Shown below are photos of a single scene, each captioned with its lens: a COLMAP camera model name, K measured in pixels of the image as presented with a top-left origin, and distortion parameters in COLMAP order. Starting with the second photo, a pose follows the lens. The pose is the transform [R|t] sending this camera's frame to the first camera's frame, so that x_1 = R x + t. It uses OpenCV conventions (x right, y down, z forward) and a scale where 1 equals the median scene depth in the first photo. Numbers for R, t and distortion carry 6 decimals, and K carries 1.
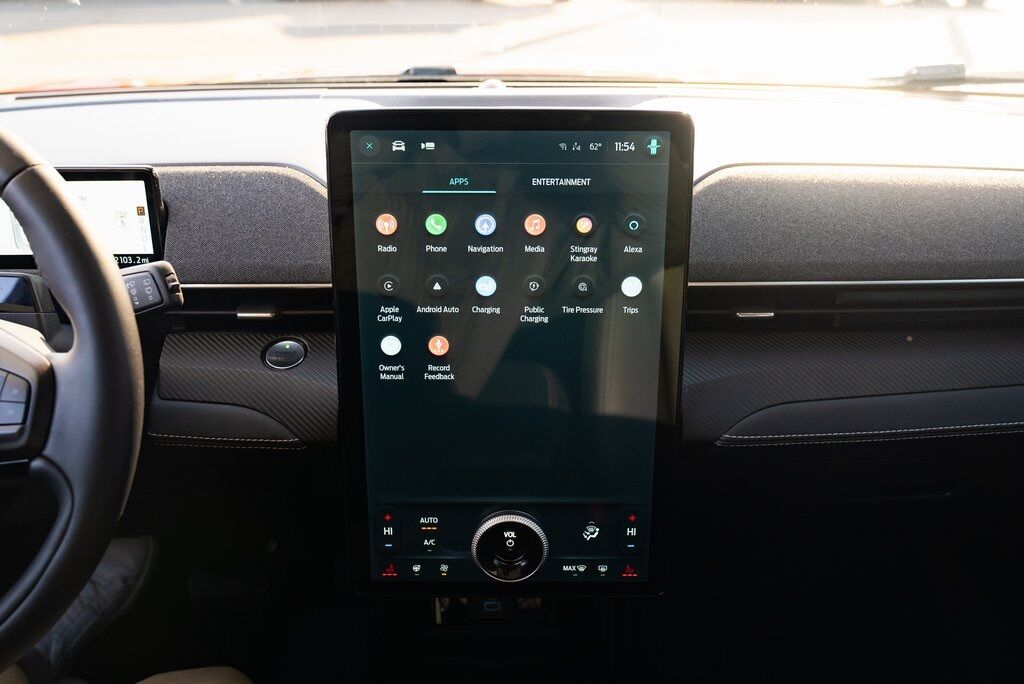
lens RADIAL K [[1015.7, 0, 511.3], [0, 1015.7, 341.9], [0, 0, 1]] dist [-0.007138, -0.010005]
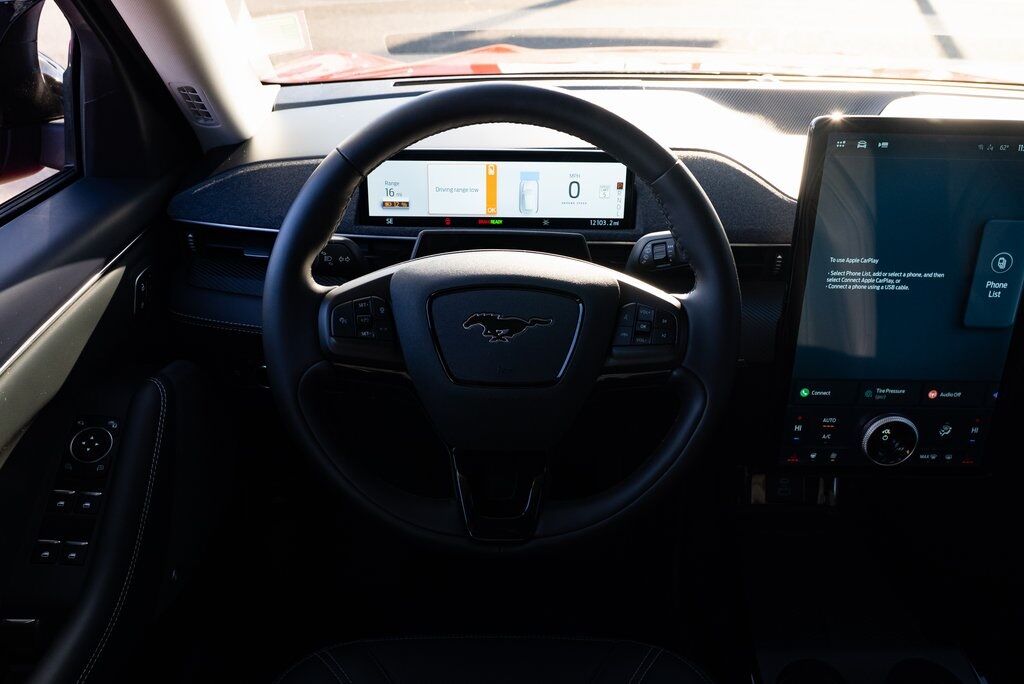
lens RADIAL K [[923.9, 0, 512.0], [0, 923.9, 342.0], [0, 0, 1]] dist [-0.003280, -0.001122]
pose [[0.999619, 0.012618, 0.024558, -0.531285], [-0.014193, 0.997782, 0.065041, -0.002522], [-0.023683, -0.065365, 0.997580, -0.209759]]
